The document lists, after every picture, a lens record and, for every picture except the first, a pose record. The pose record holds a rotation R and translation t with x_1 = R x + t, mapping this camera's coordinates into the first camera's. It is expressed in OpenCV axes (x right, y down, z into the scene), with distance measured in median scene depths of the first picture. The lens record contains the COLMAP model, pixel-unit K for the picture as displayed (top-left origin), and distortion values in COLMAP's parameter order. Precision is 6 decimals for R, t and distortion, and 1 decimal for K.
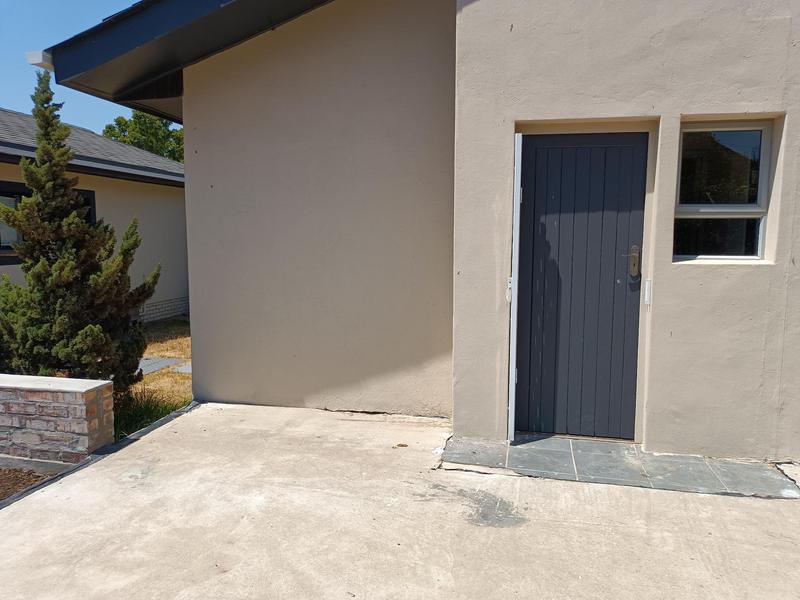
lens RADIAL K [[595.6, 0, 398.3], [0, 595.6, 301.6], [0, 0, 1]] dist [0.015349, -0.011579]
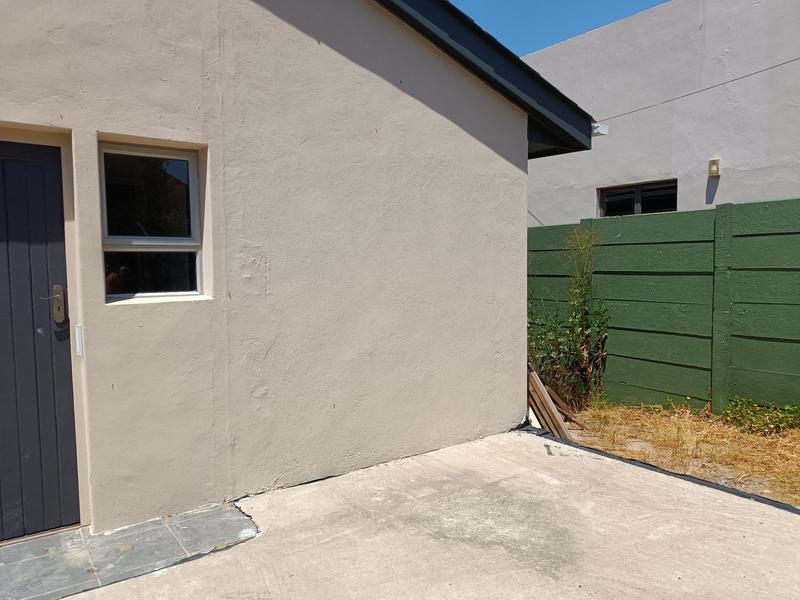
lens RADIAL K [[595.6, 0, 400.6], [0, 595.6, 301.1], [0, 0, 1]] dist [0.015349, -0.011579]
pose [[0.670781, -0.059710, 0.739248, 0.112622], [0.095066, 0.995454, -0.005857, -0.024170], [-0.735537, 0.074206, 0.673408, 0.118695]]
